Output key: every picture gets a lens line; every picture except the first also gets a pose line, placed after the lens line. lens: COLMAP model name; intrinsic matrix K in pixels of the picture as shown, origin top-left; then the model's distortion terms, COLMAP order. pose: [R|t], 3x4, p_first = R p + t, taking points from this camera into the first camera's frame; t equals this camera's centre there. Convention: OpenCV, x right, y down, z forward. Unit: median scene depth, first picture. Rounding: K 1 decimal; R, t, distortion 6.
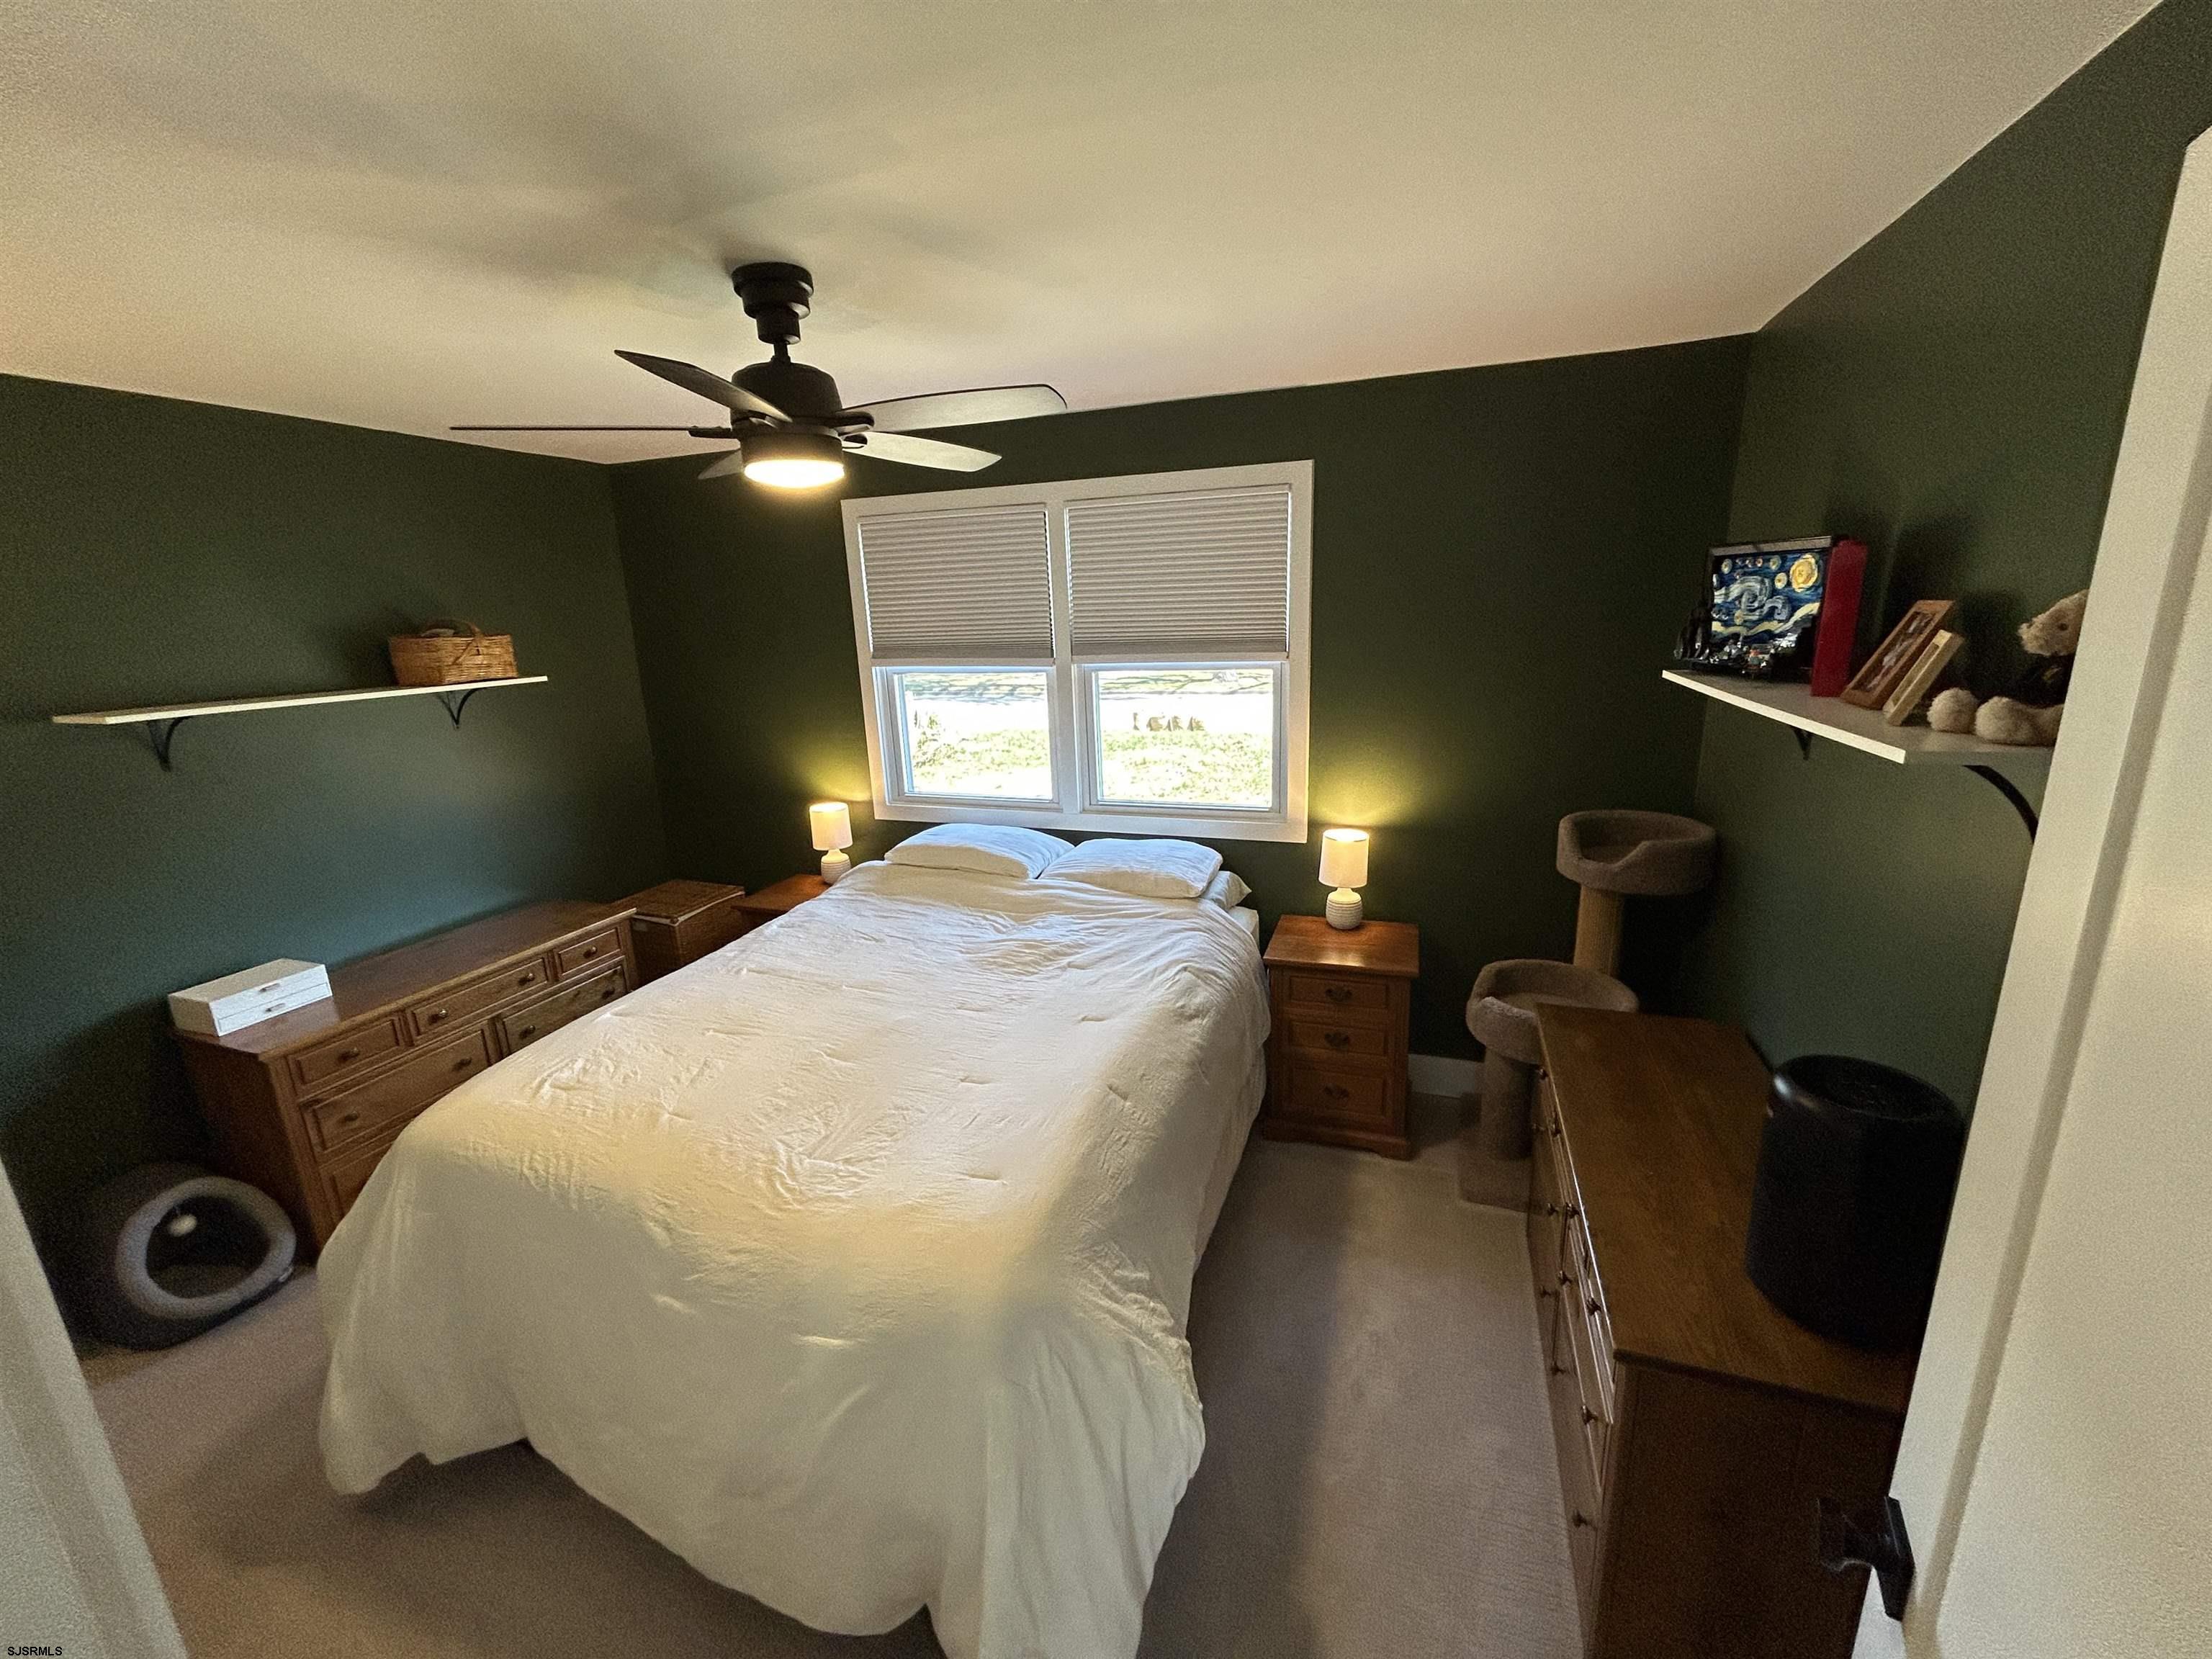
lens RADIAL K [[888.9, 0, 1108.5], [0, 888.9, 821.8], [0, 0, 1]] dist [-0.001650, -0.000035]
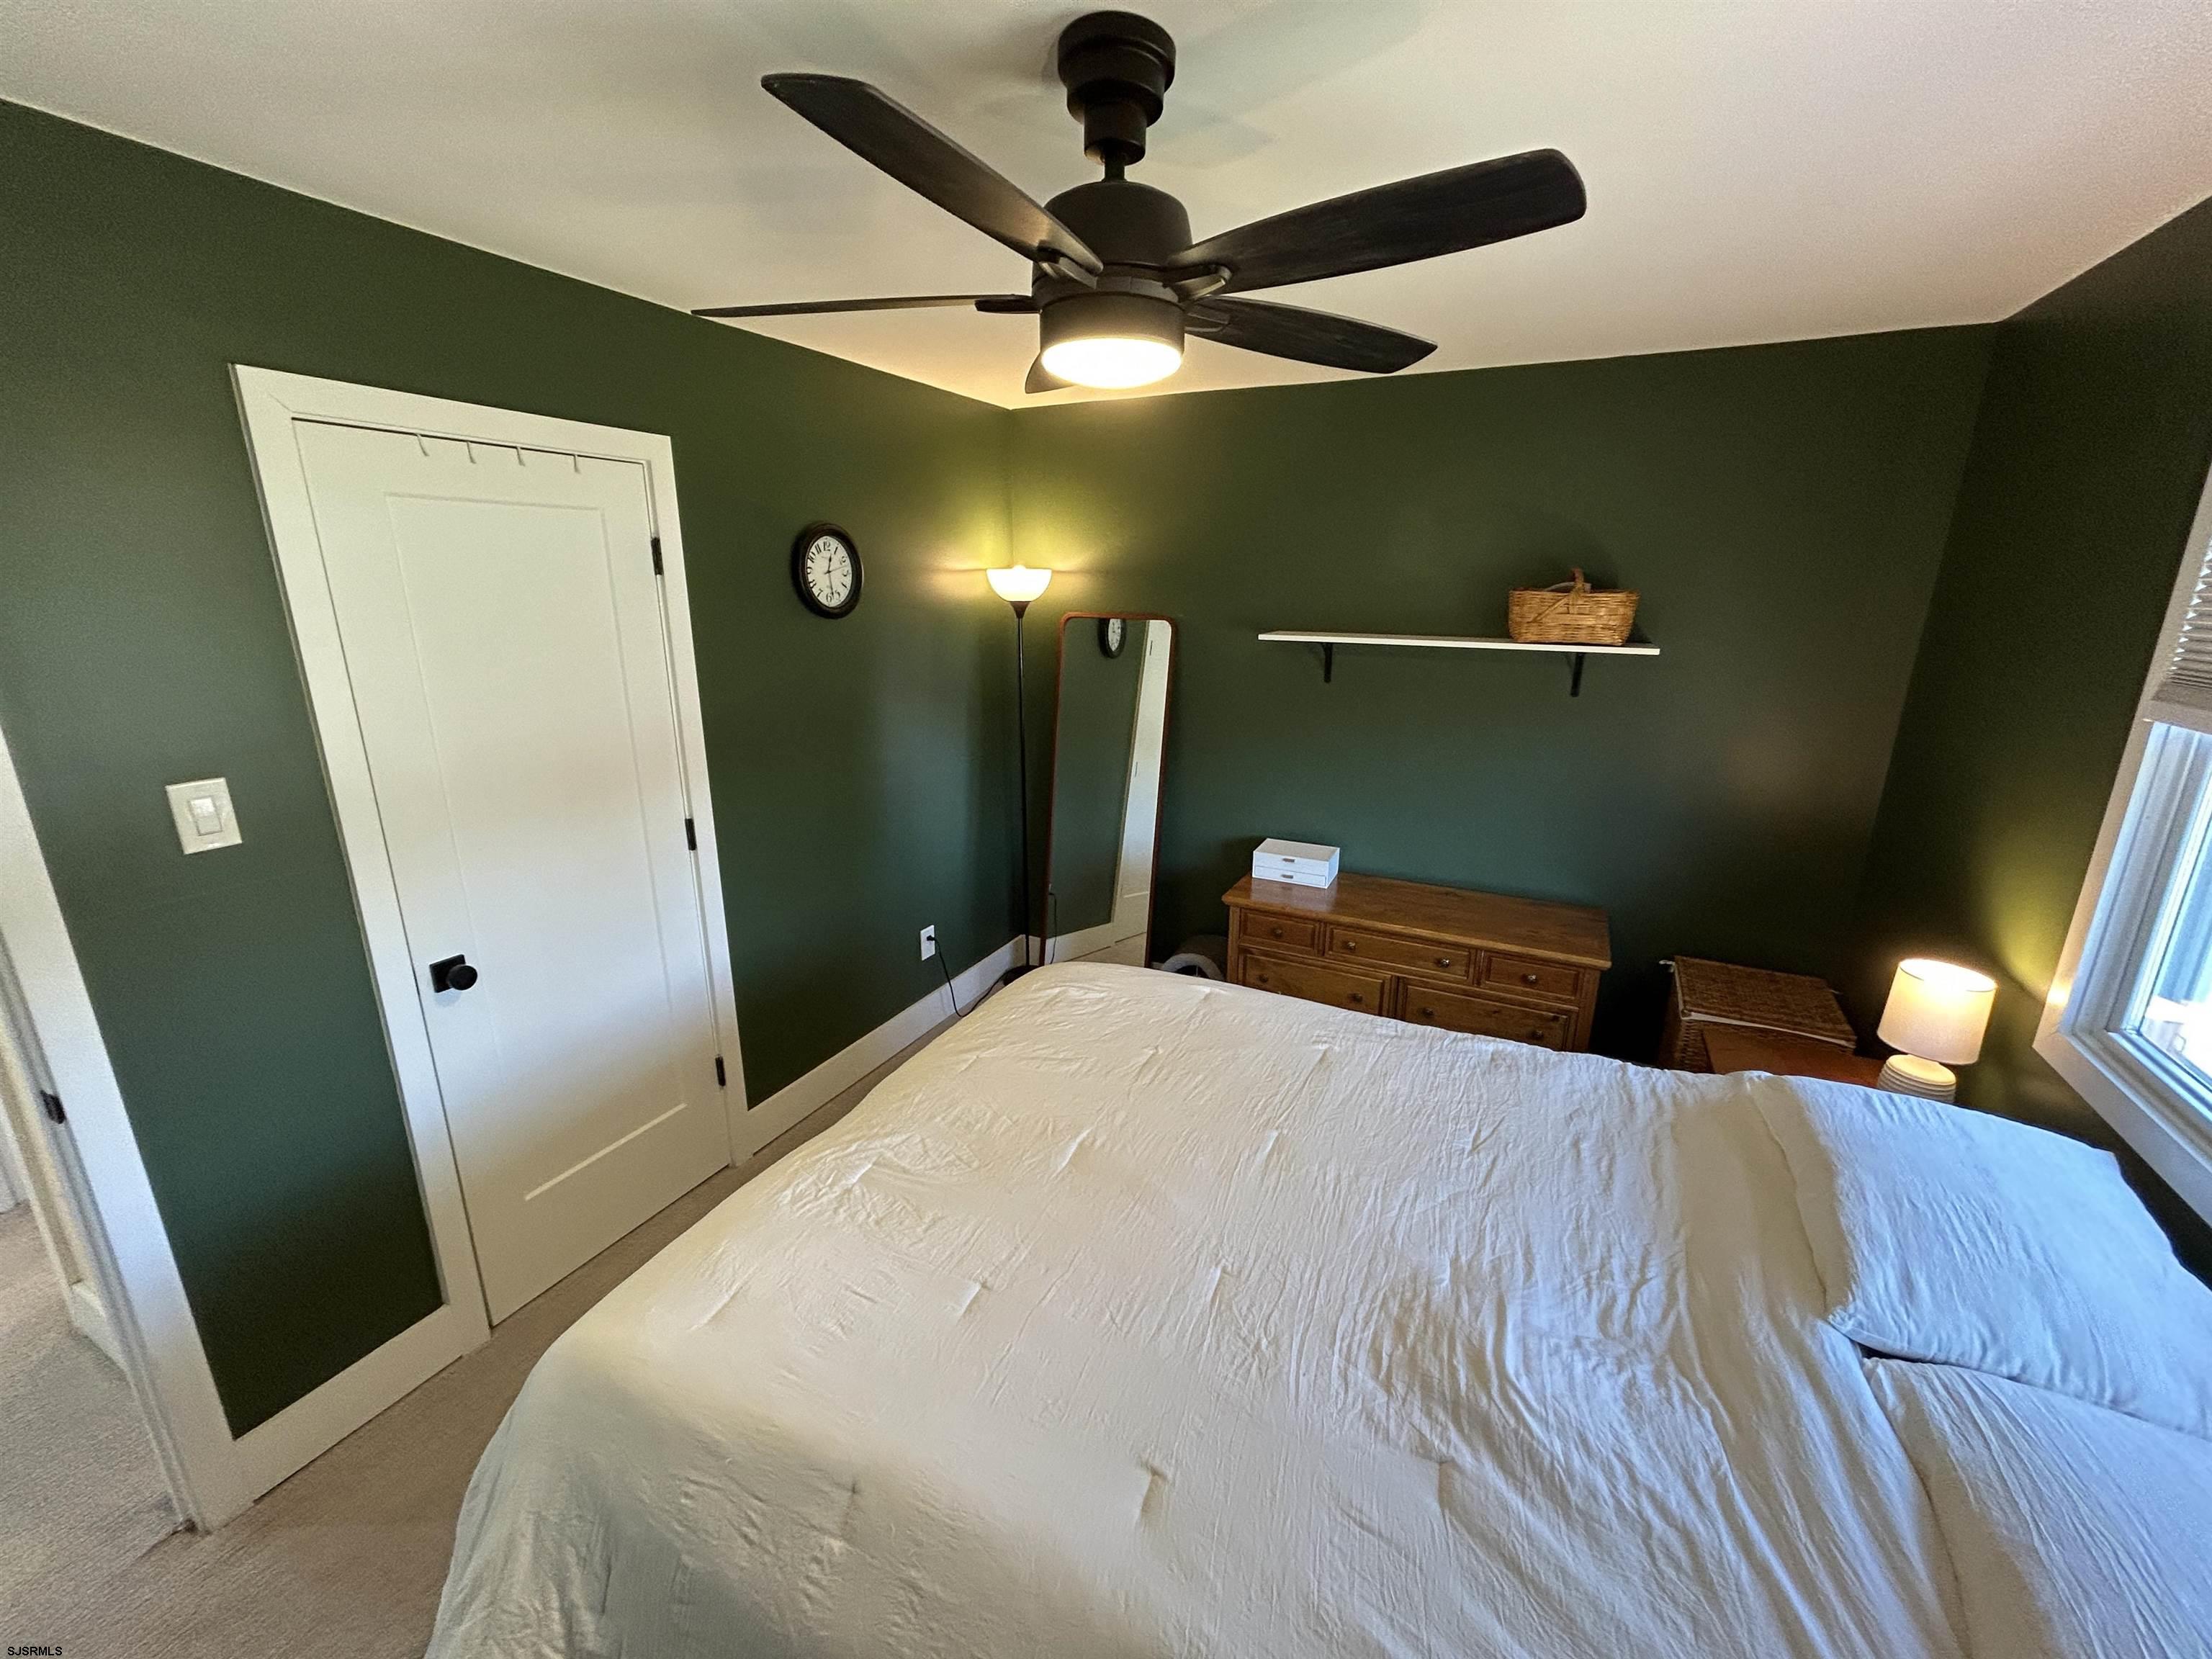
lens RADIAL K [[872.5, 0, 1111.5], [0, 872.5, 864.5], [0, 0, 1]] dist [-0.001308, -0.000068]
pose [[-0.110425, 0.341849, -0.933245, 0.223064], [-0.245375, 0.900544, 0.358904, -0.171507], [0.963119, 0.268627, -0.015562, 0.684283]]
